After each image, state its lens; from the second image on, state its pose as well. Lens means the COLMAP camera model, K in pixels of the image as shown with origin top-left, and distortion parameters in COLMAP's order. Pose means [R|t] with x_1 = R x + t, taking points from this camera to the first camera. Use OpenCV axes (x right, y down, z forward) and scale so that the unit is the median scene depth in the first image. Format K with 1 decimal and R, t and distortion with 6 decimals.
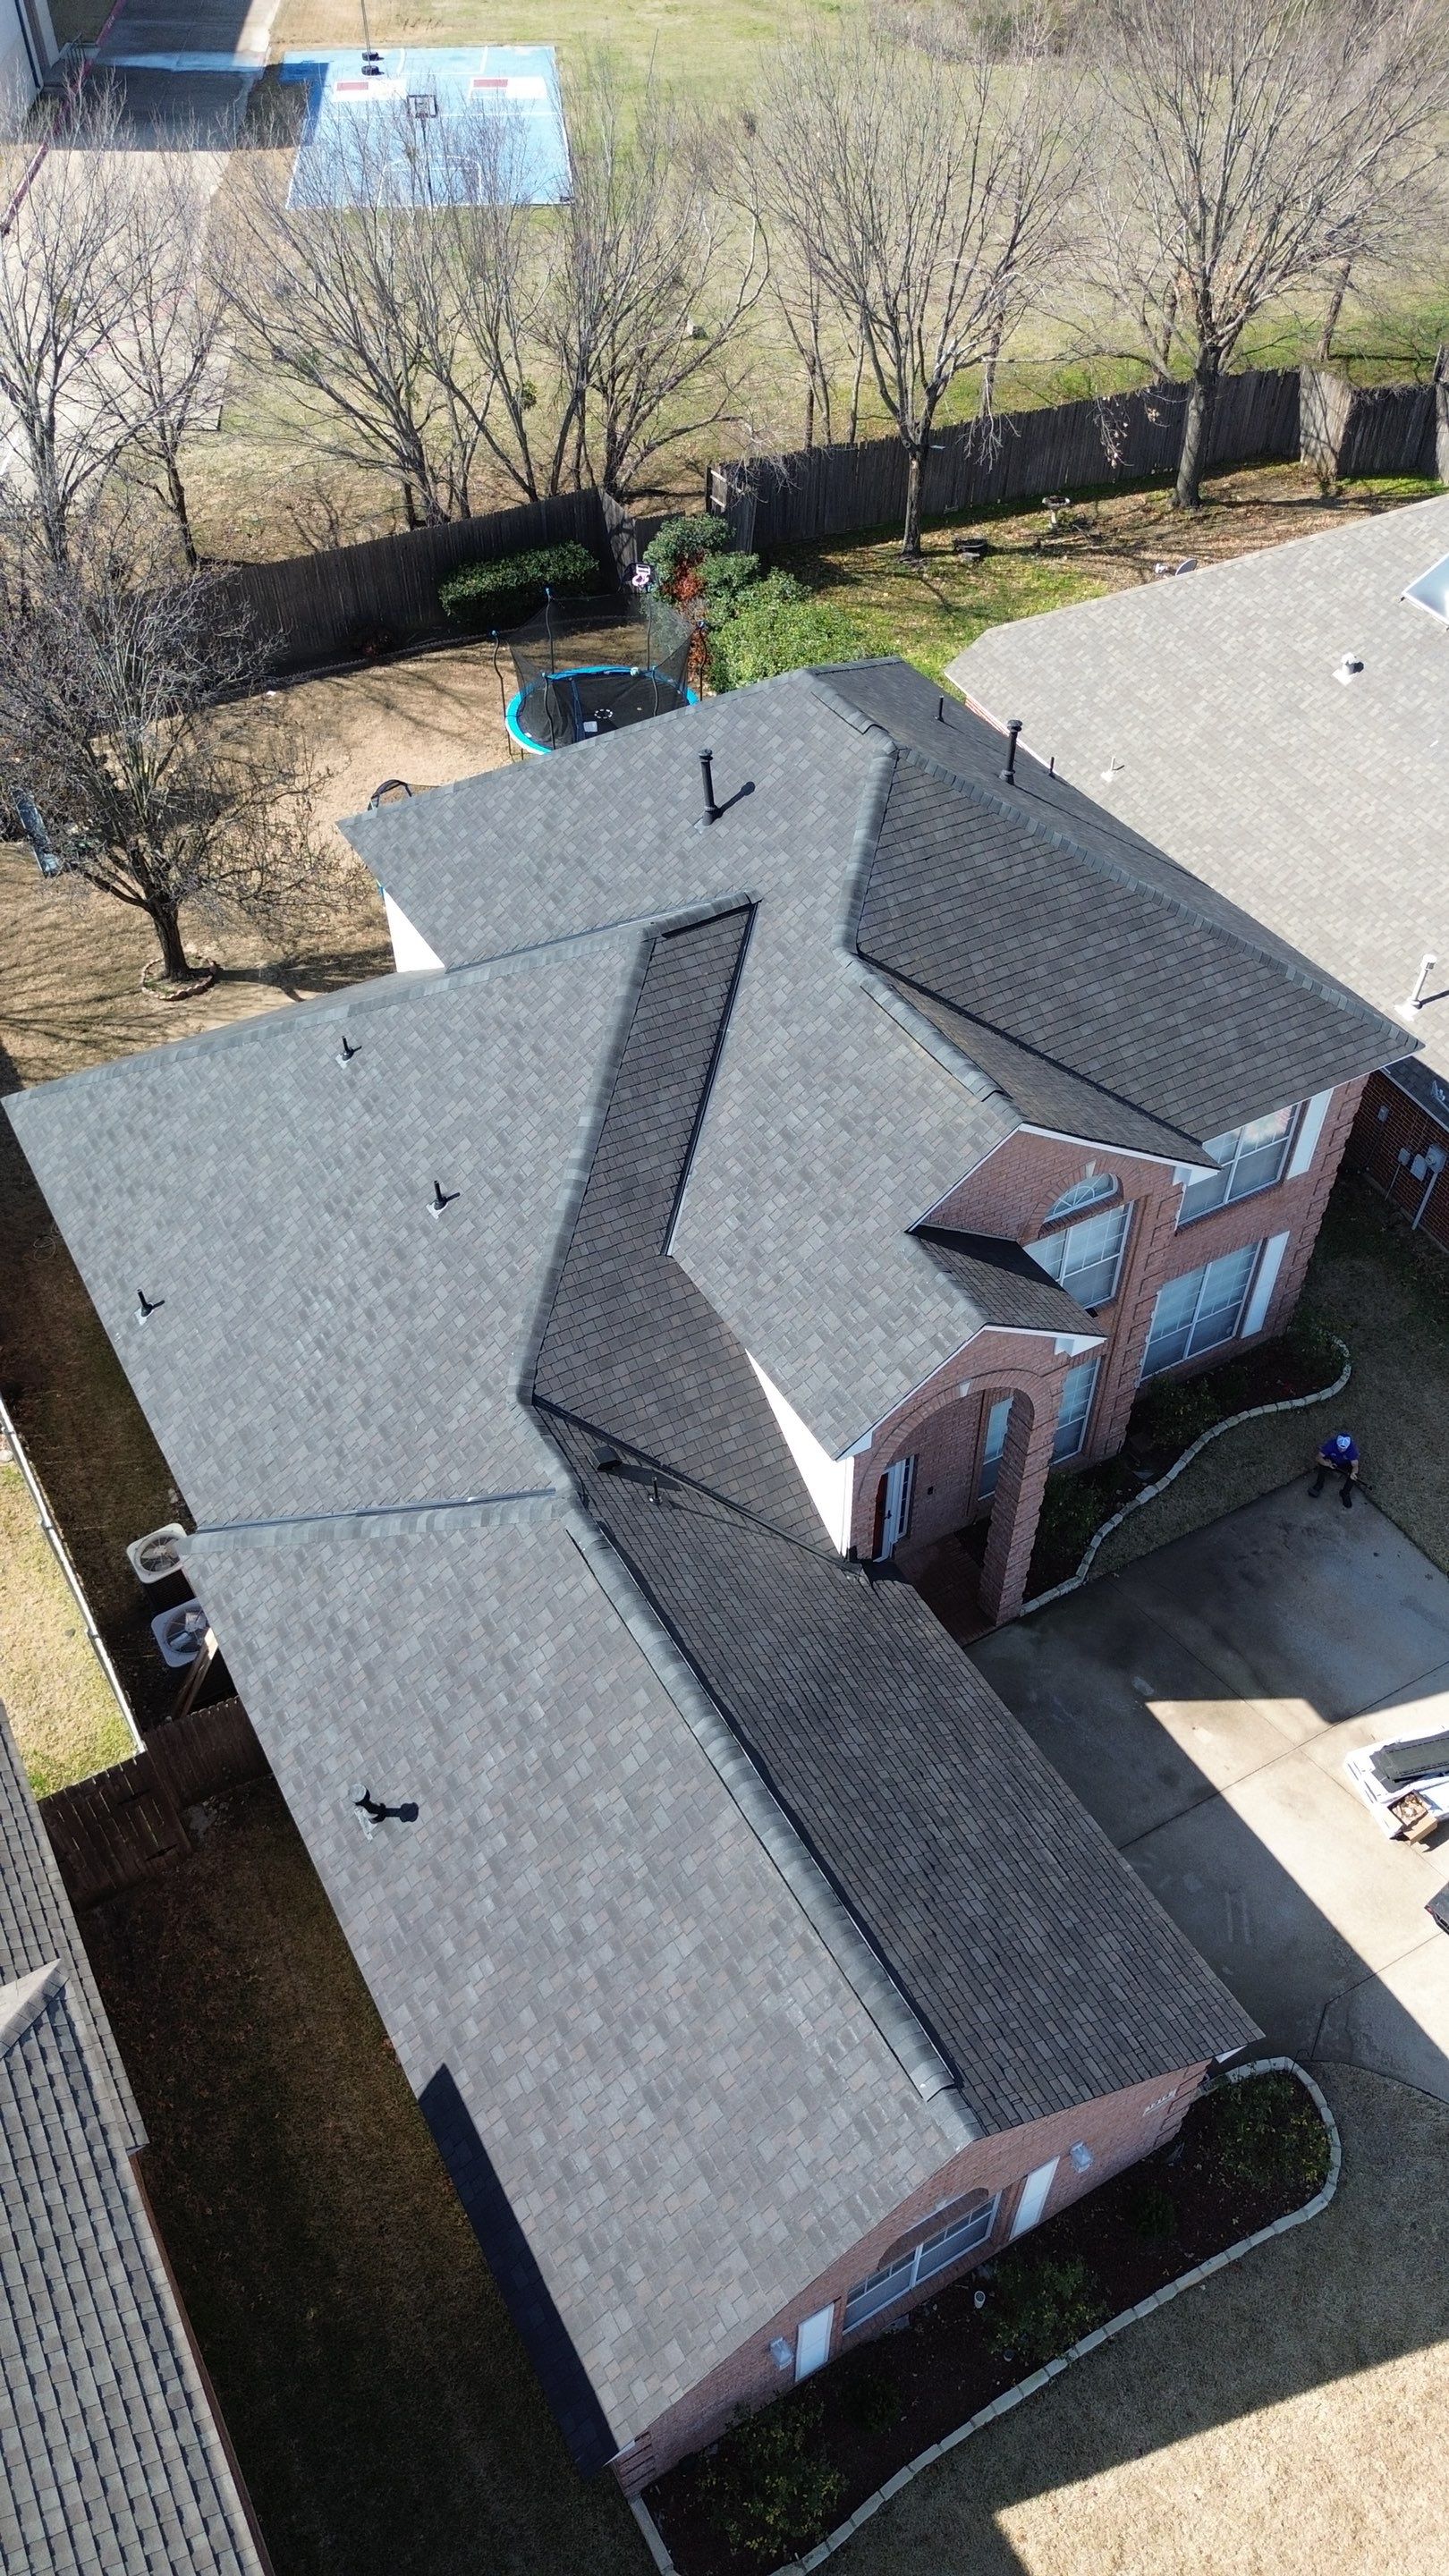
lens RADIAL K [[1831.9, 0, 715.6], [0, 1831.9, 1287.4], [0, 0, 1]] dist [0.074877, -0.075382]
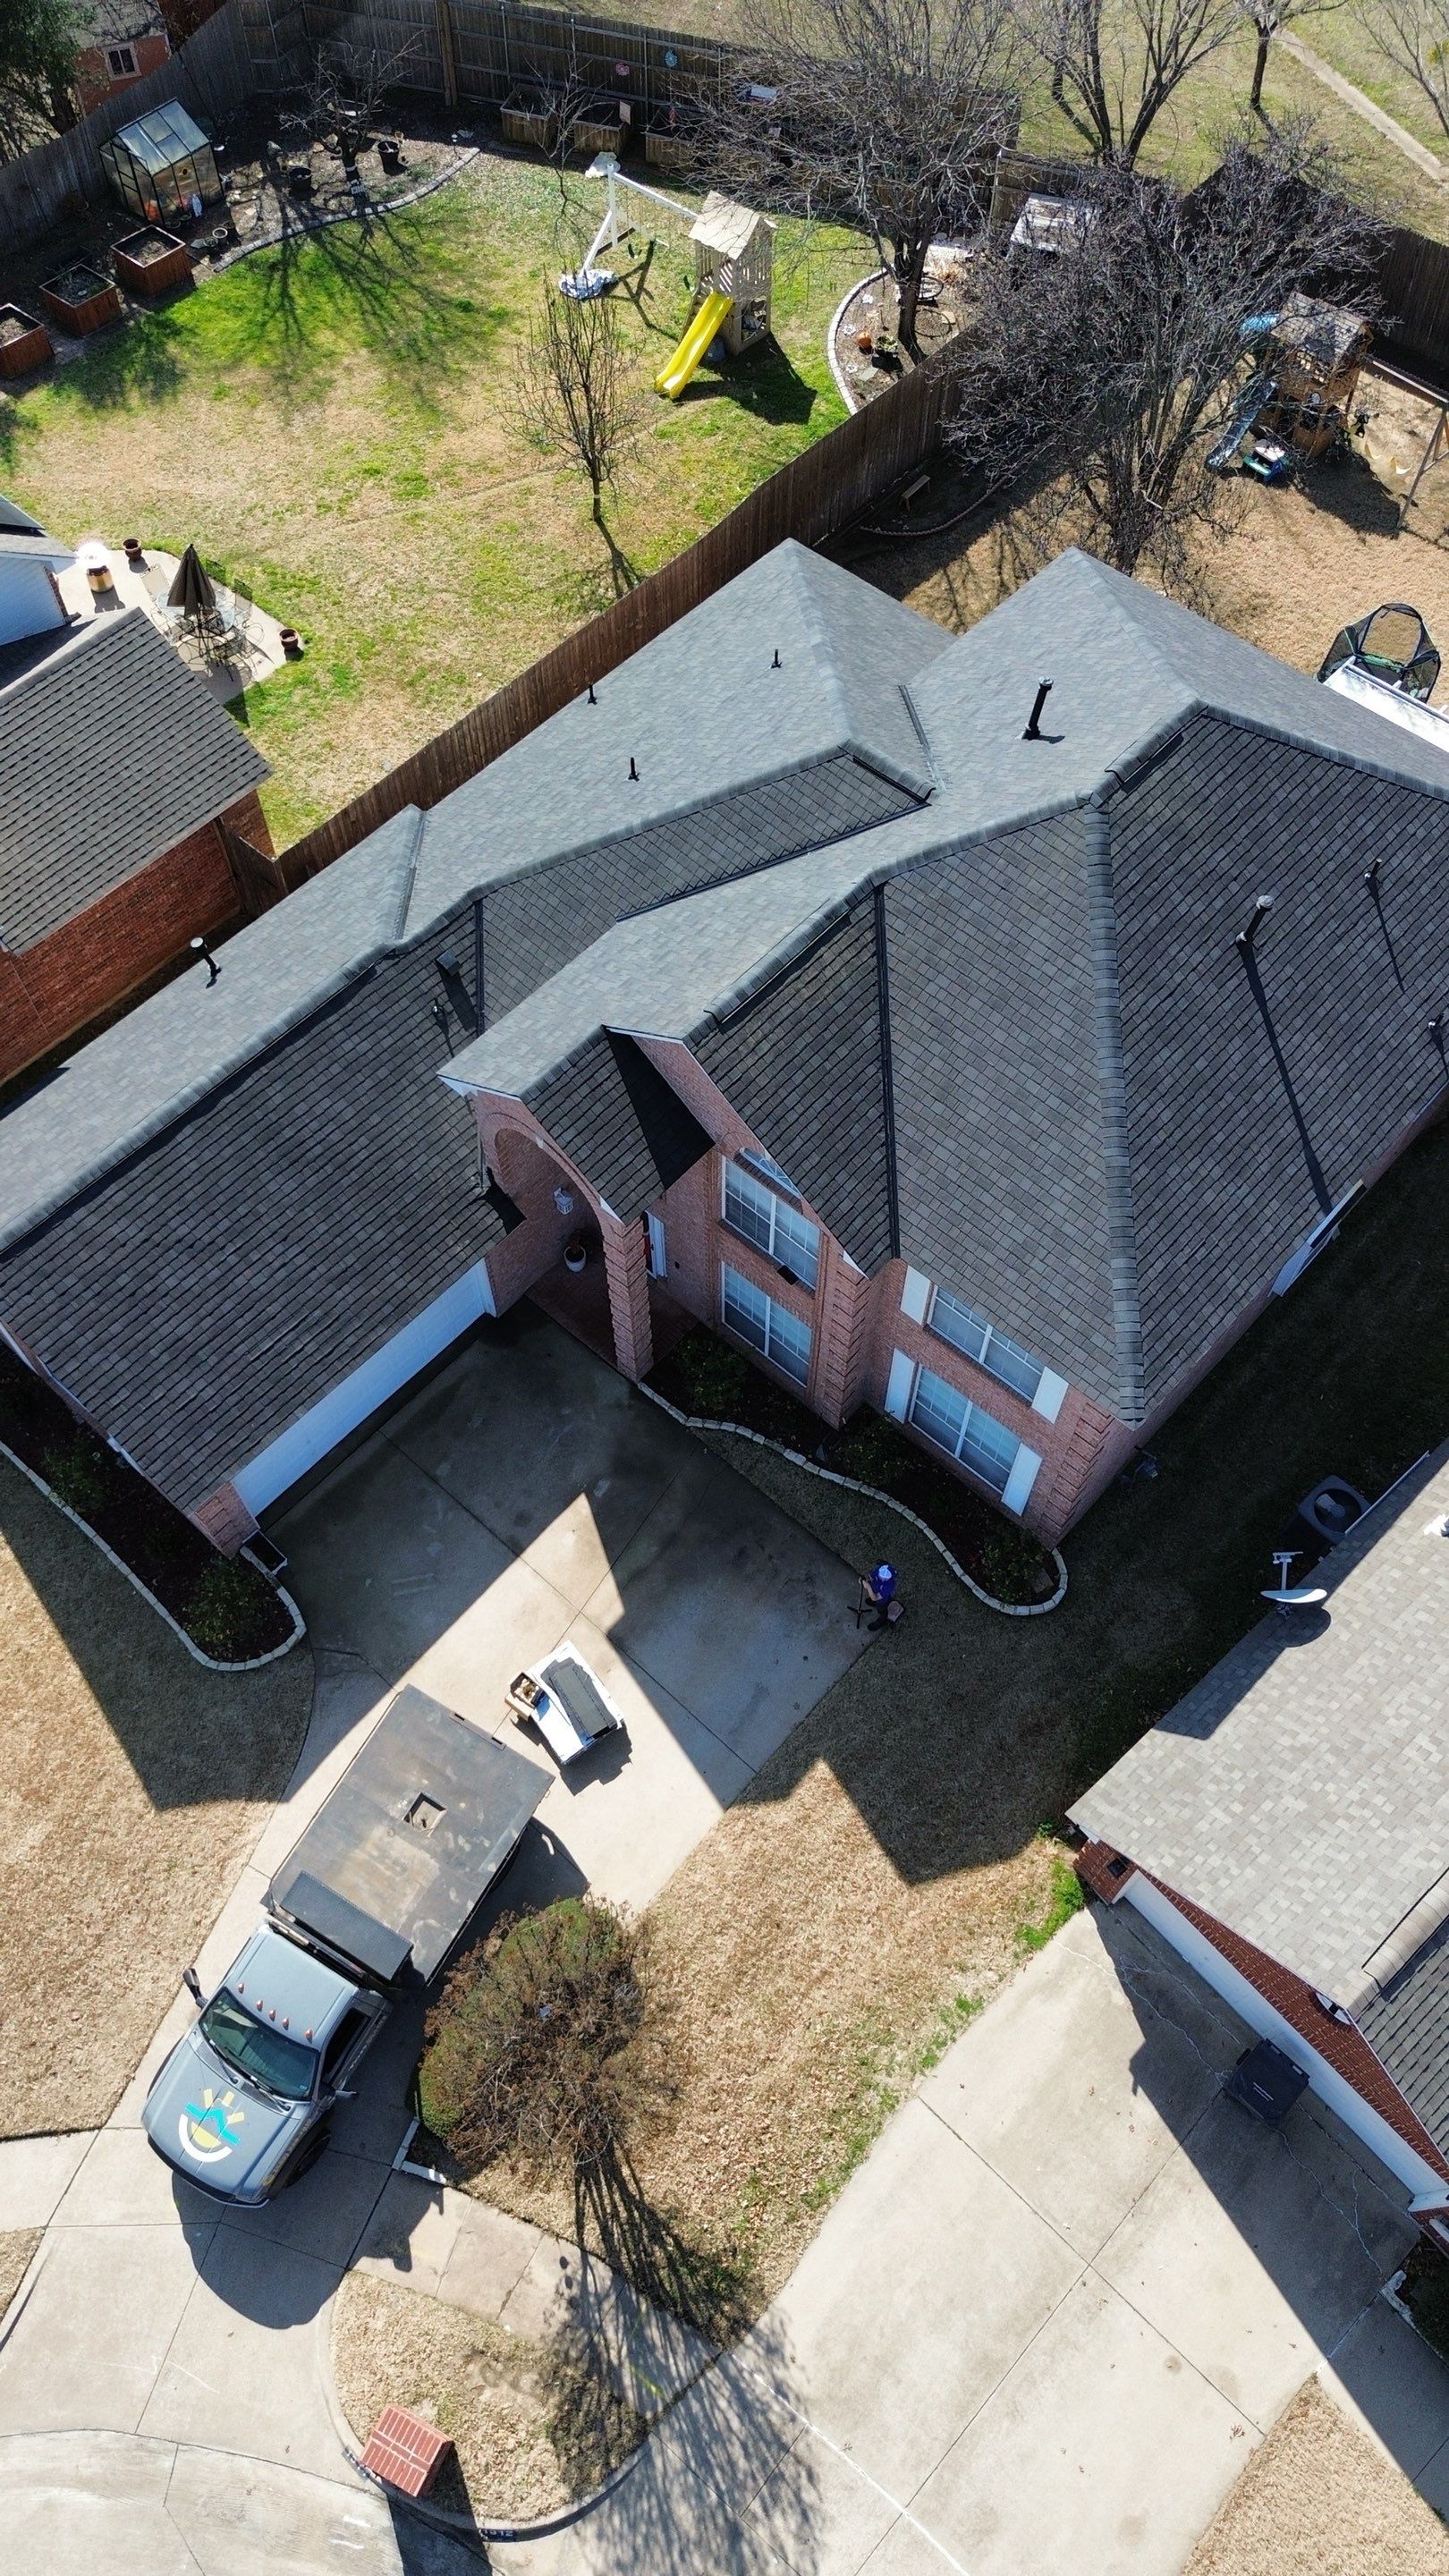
lens RADIAL K [[1814.4, 0, 718.2], [0, 1814.4, 1288.2], [0, 0, 1]] dist [0.072490, -0.058922]
pose [[0.314273, 0.830680, -0.459569, 0.724877], [-0.681059, 0.534530, 0.500436, -0.518163], [0.661356, 0.155720, 0.733730, 0.179114]]
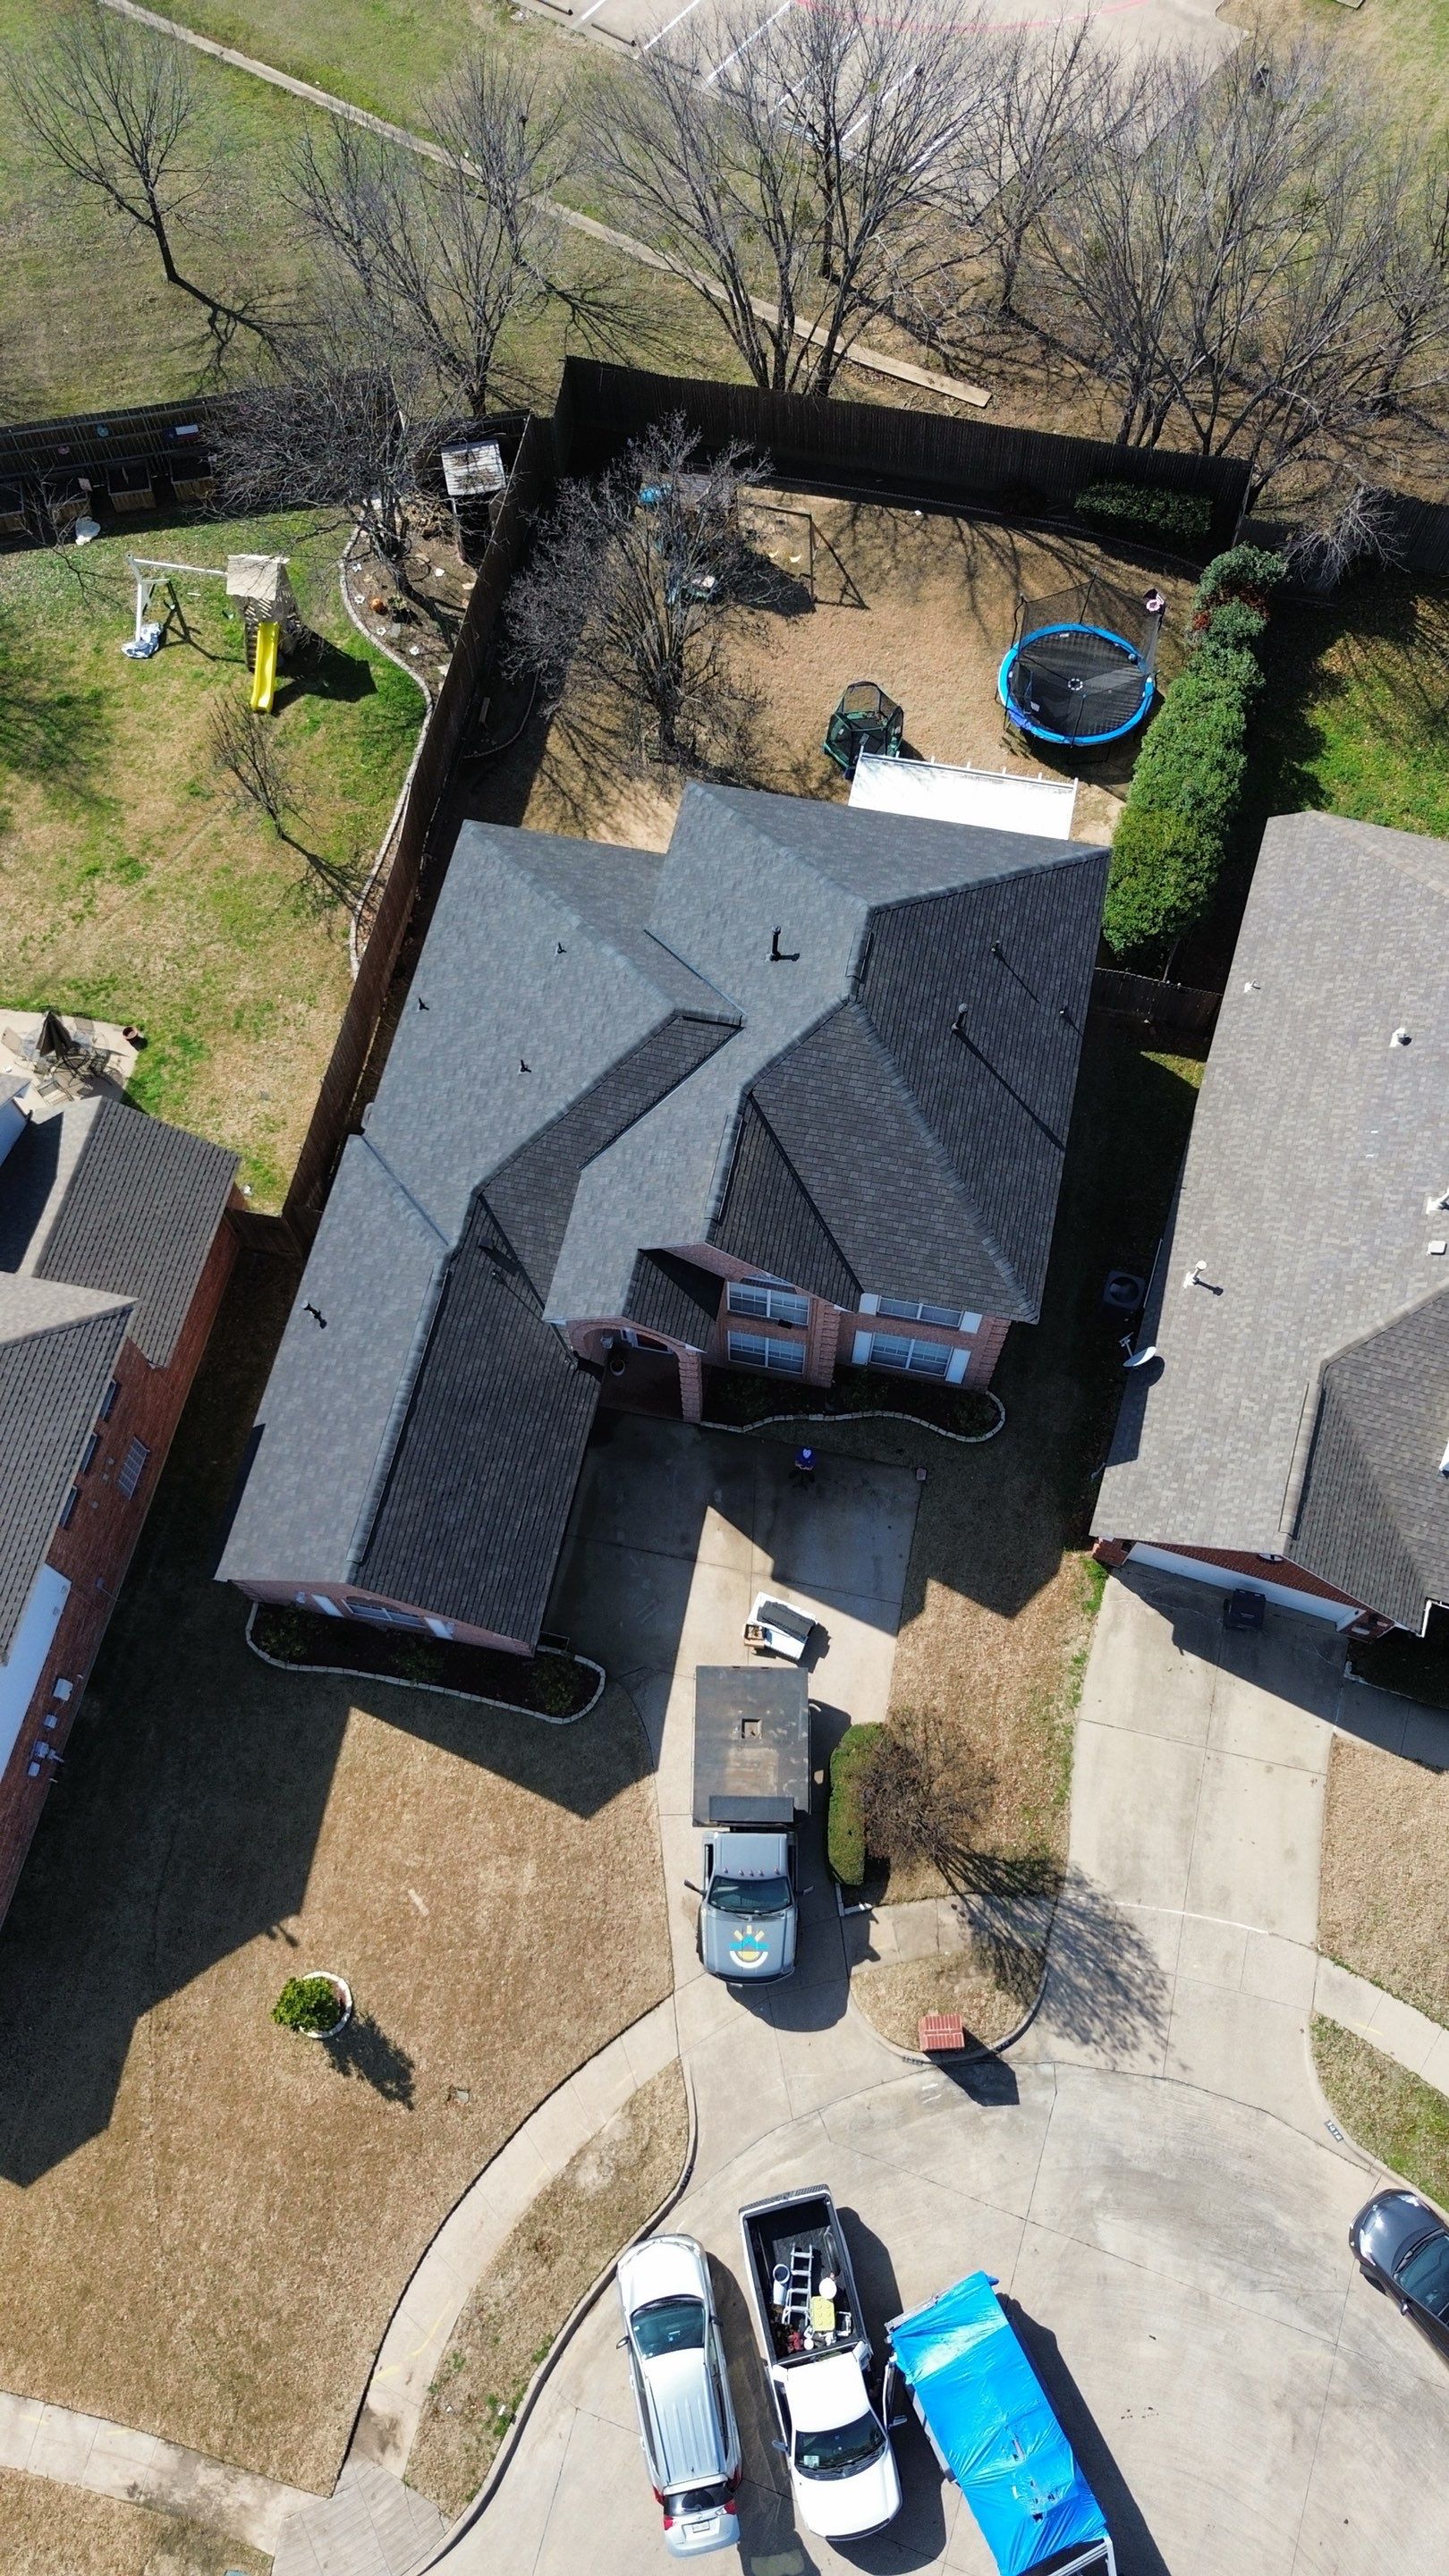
lens RADIAL K [[1843.6, 0, 710.1], [0, 1843.6, 1276.7], [0, 0, 1]] dist [0.100649, -0.116009]
pose [[0.749590, 0.606137, -0.265918, 0.610943], [-0.470152, 0.770368, 0.430686, -0.772207], [0.465910, -0.197816, 0.862437, -0.560840]]
